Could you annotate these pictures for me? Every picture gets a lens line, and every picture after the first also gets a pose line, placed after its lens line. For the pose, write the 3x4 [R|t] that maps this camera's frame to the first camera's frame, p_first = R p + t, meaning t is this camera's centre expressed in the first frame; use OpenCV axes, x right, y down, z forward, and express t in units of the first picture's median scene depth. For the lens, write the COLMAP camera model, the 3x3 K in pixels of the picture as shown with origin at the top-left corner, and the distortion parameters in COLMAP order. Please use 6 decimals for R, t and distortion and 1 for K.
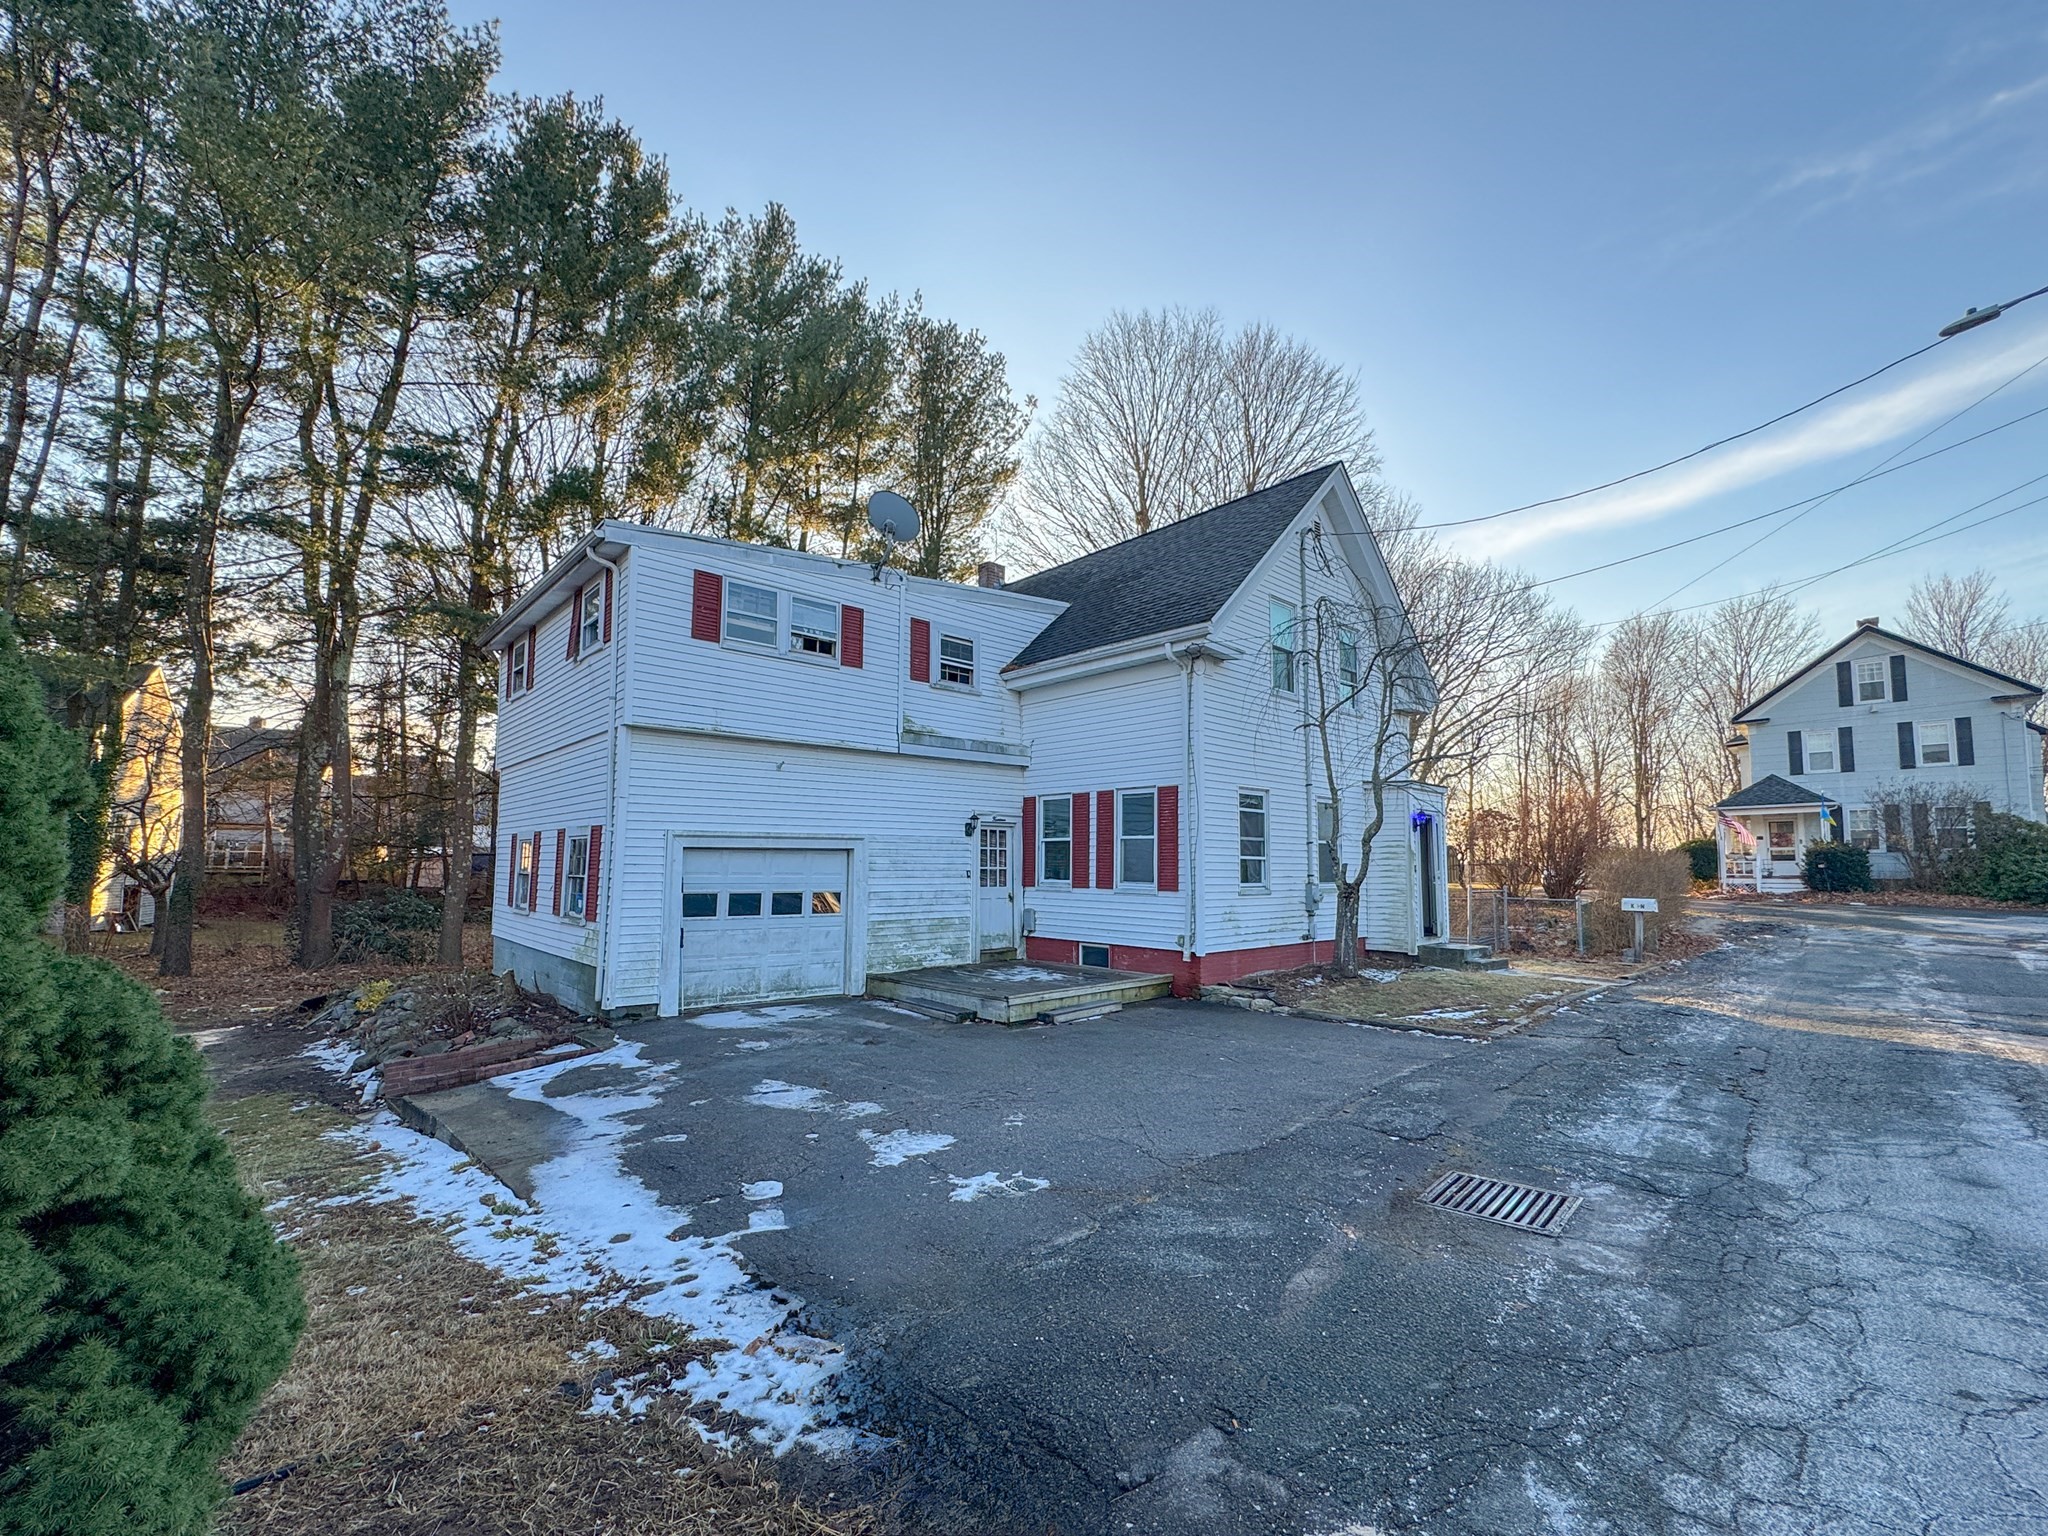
lens RADIAL K [[877.4, 0, 1037.7], [0, 877.4, 761.2], [0, 0, 1]] dist [-0.006224, 0.001469]
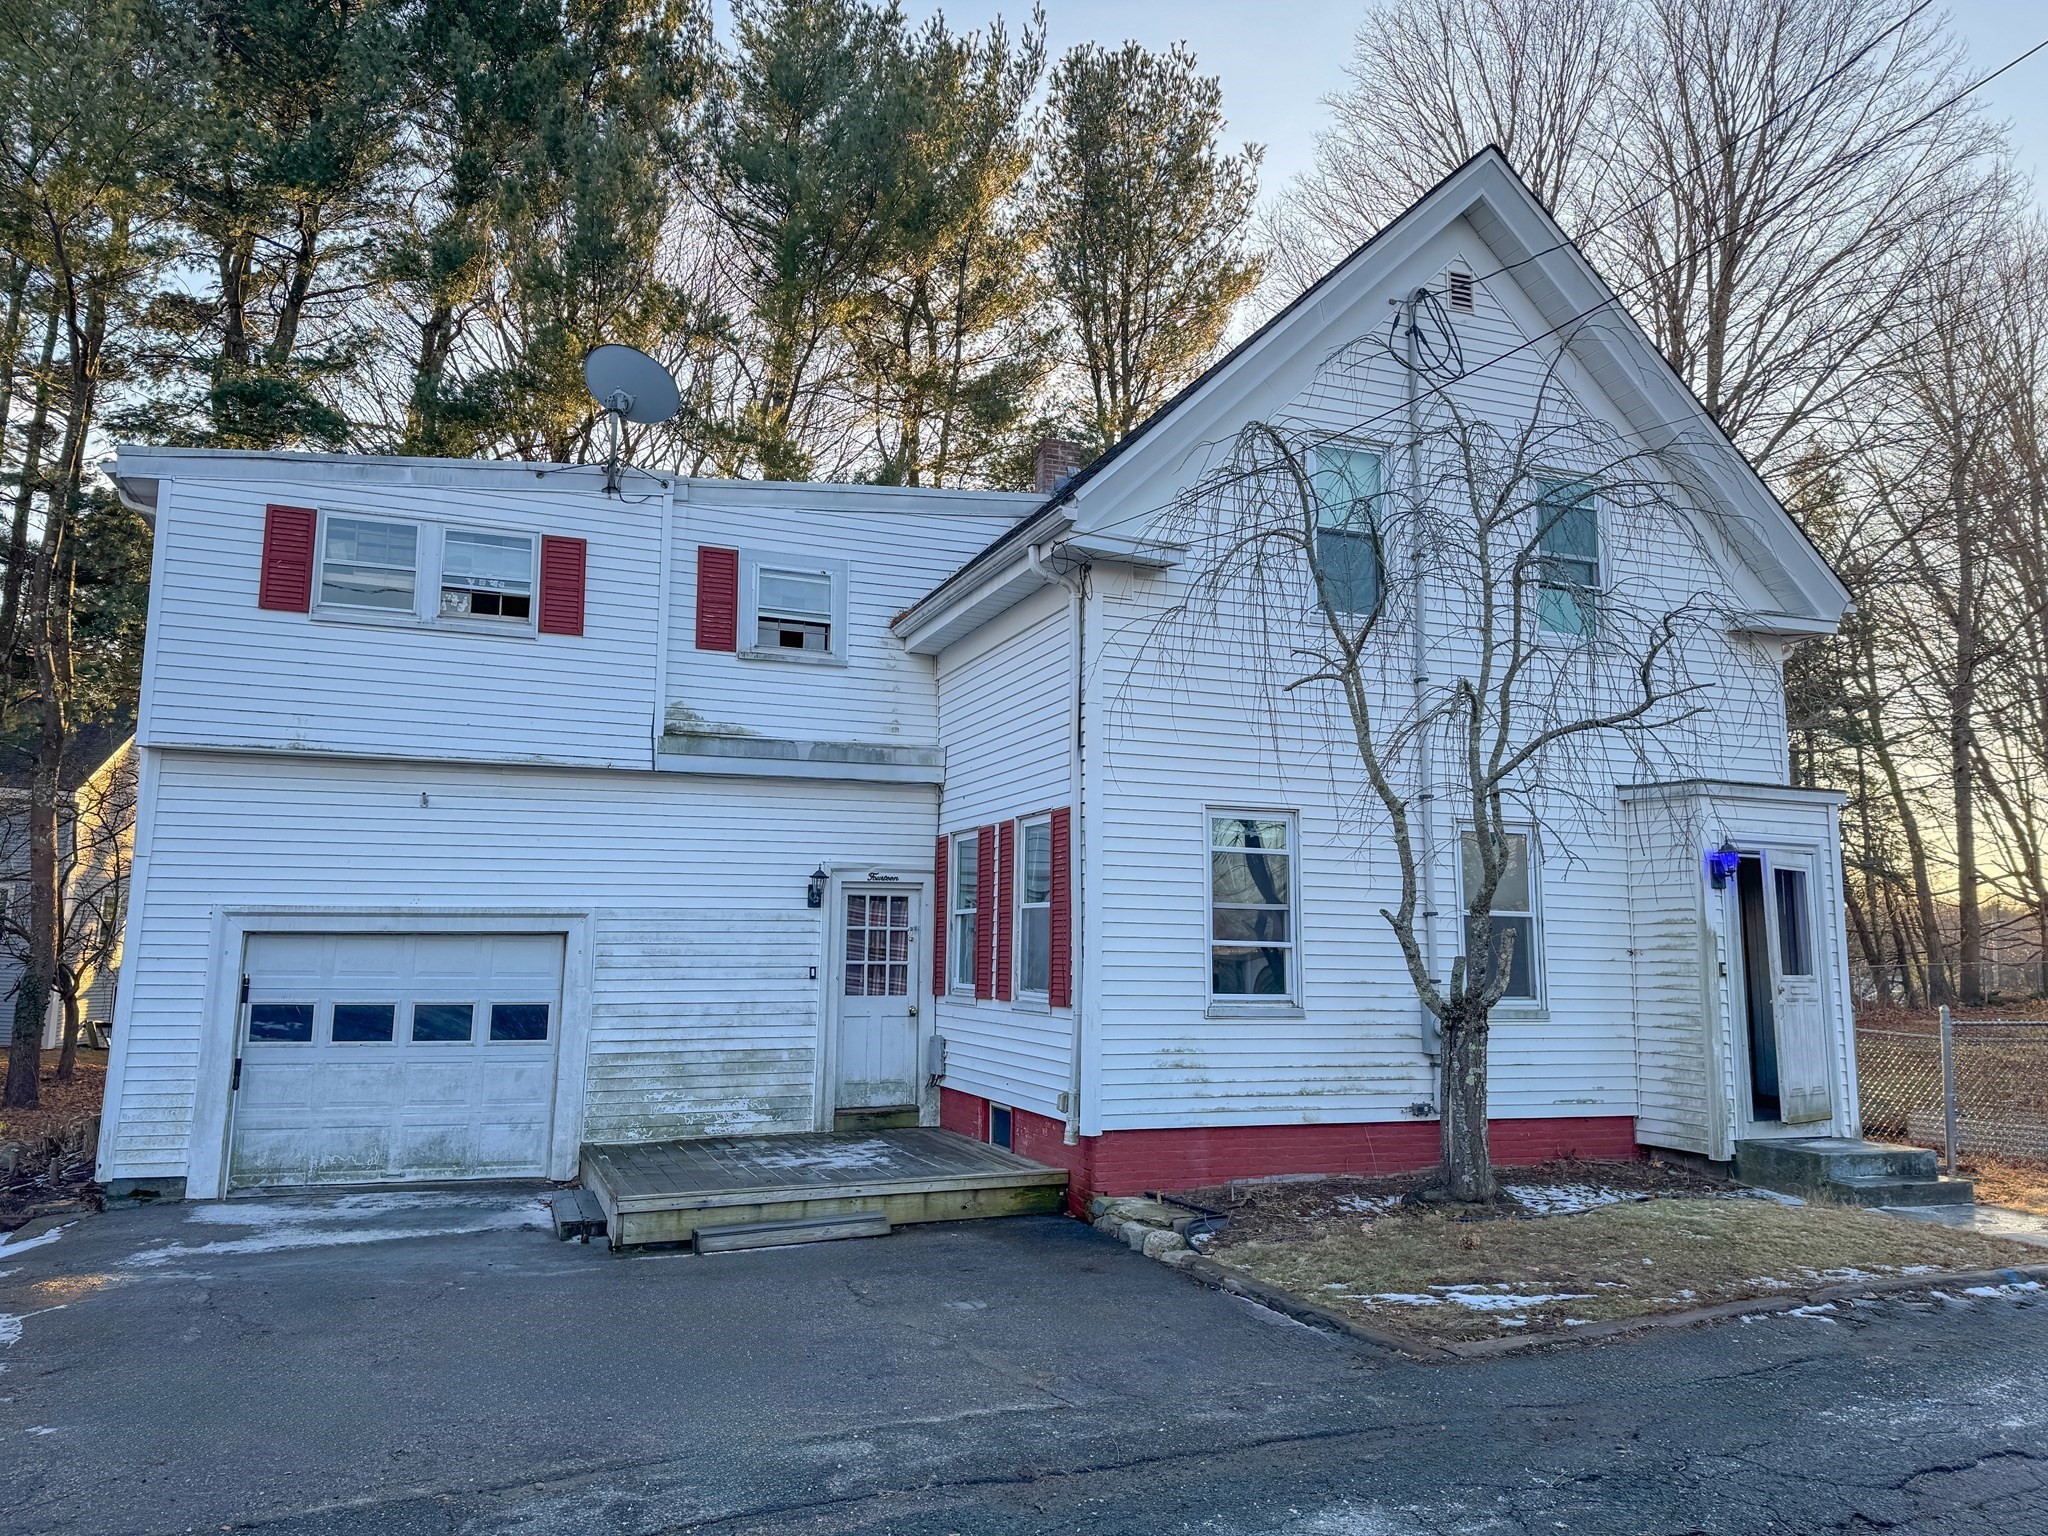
lens RADIAL K [[1447.8, 0, 1047.4], [0, 1447.8, 705.0], [0, 0, 1]] dist [0.089716, -0.079352]
pose [[0.927310, -0.061368, -0.369229, 0.472509], [0.040628, 0.997142, -0.063694, 0.021064], [0.372082, 0.044063, 0.927153, 0.174460]]
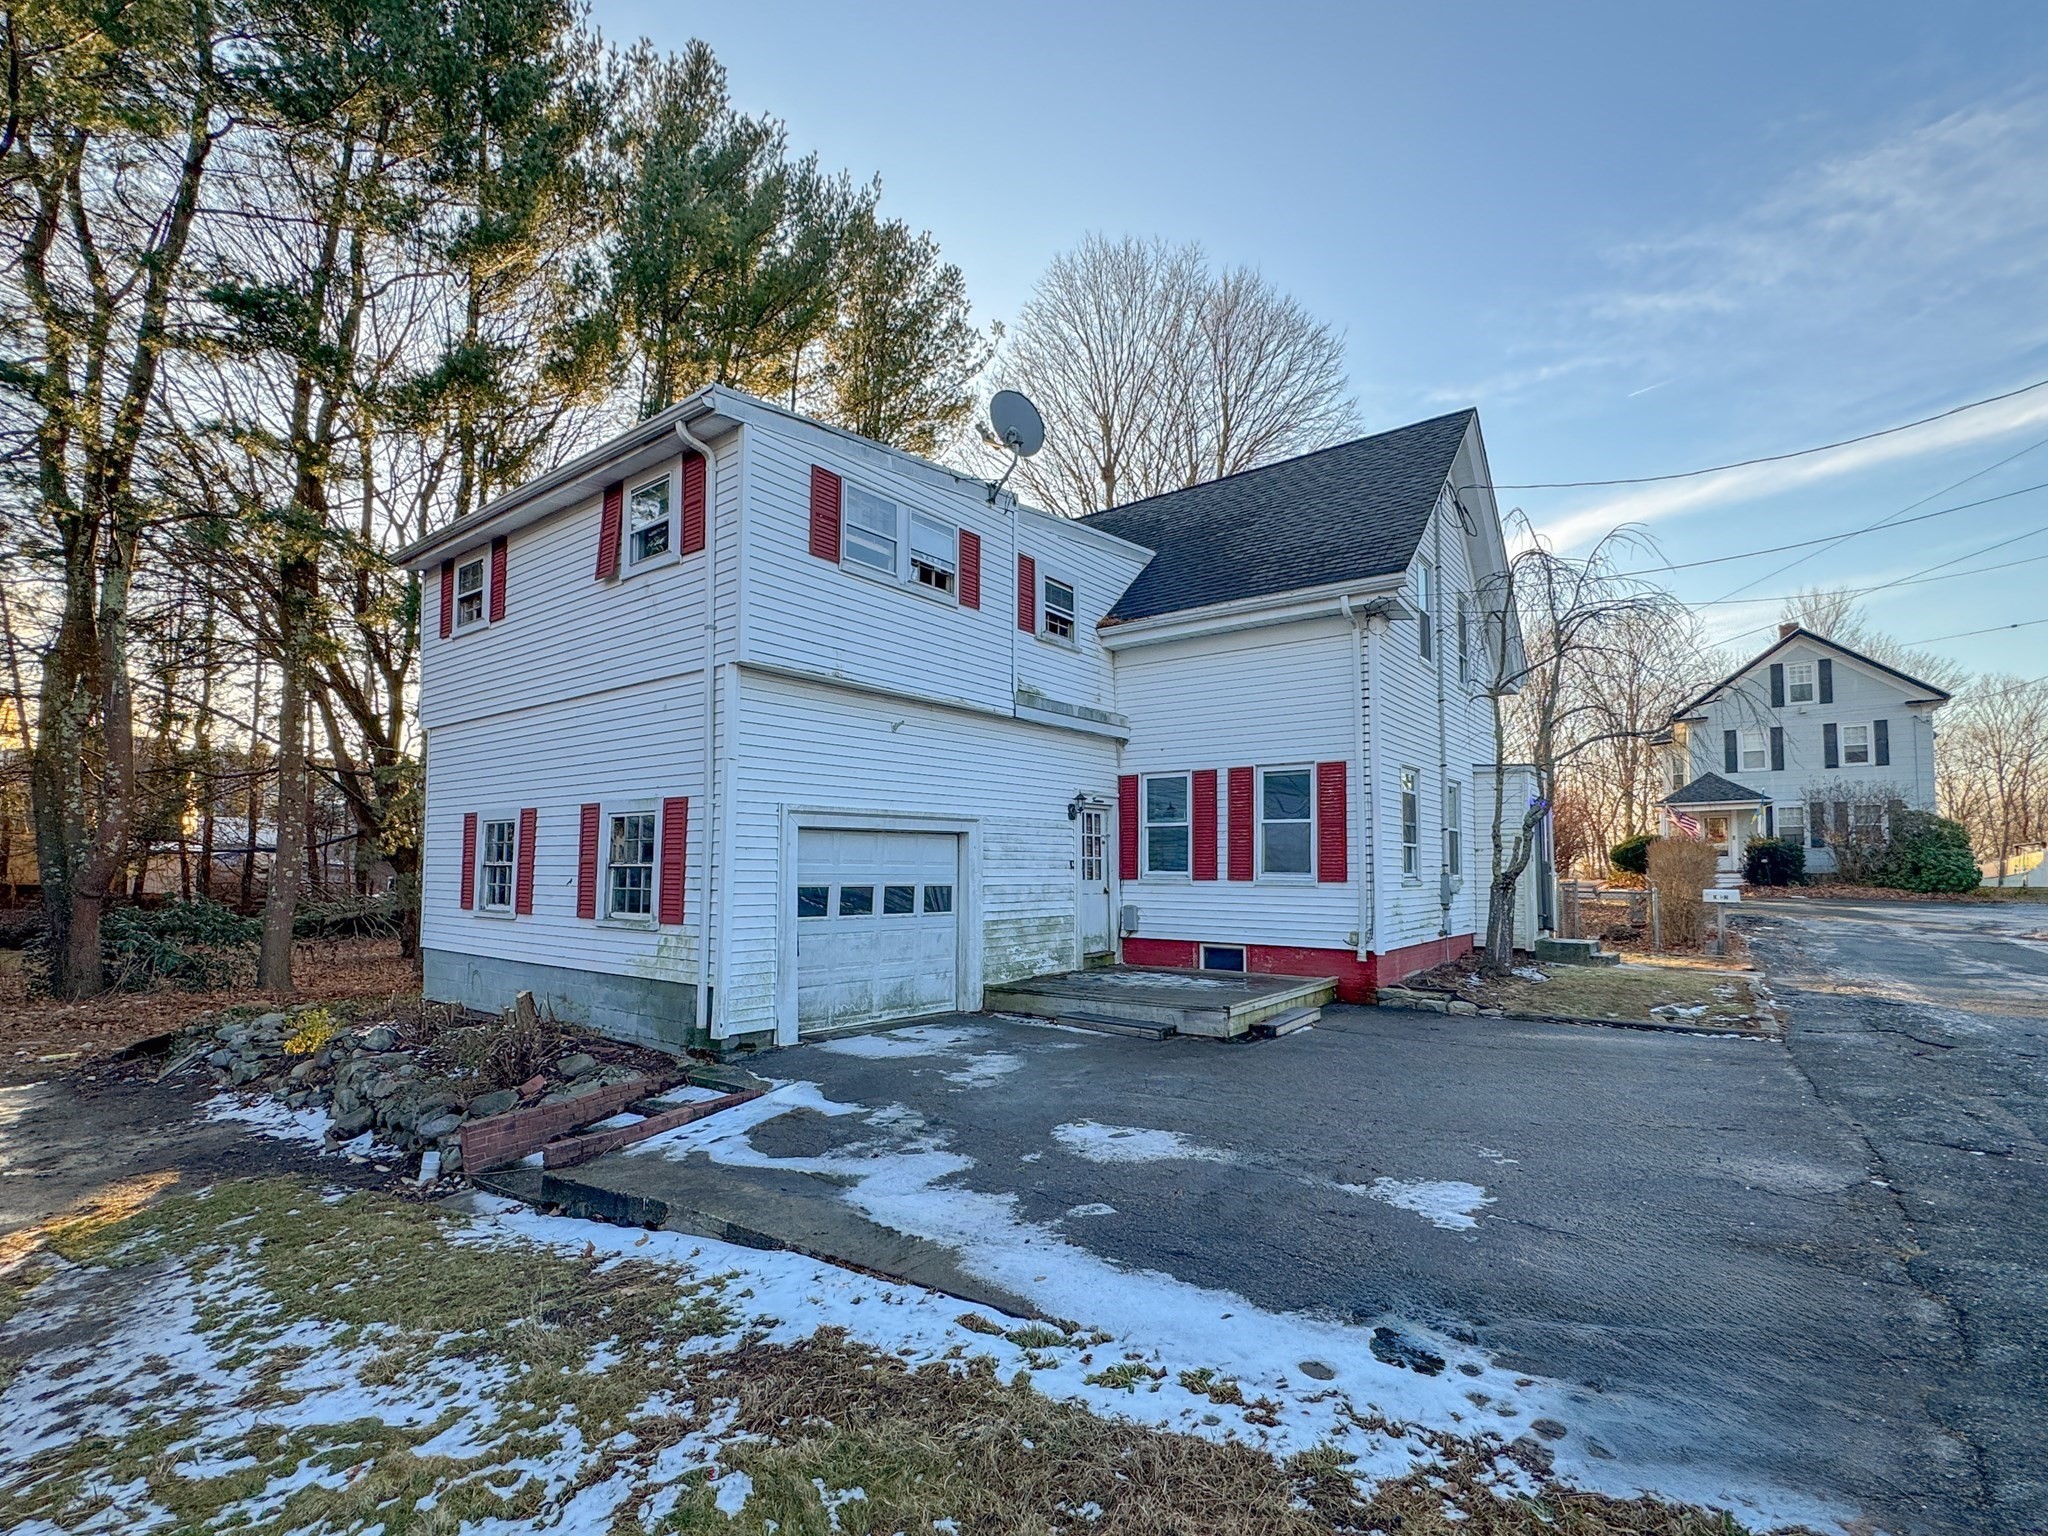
lens RADIAL K [[955.6, 0, 1063.4], [0, 955.6, 786.2], [0, 0, 1]] dist [-0.003291, 0.000732]
pose [[0.982937, 0.013021, 0.183482, -0.280811], [-0.019420, 0.999263, 0.033120, 0.025723], [-0.182916, -0.036118, 0.982465, 0.113706]]
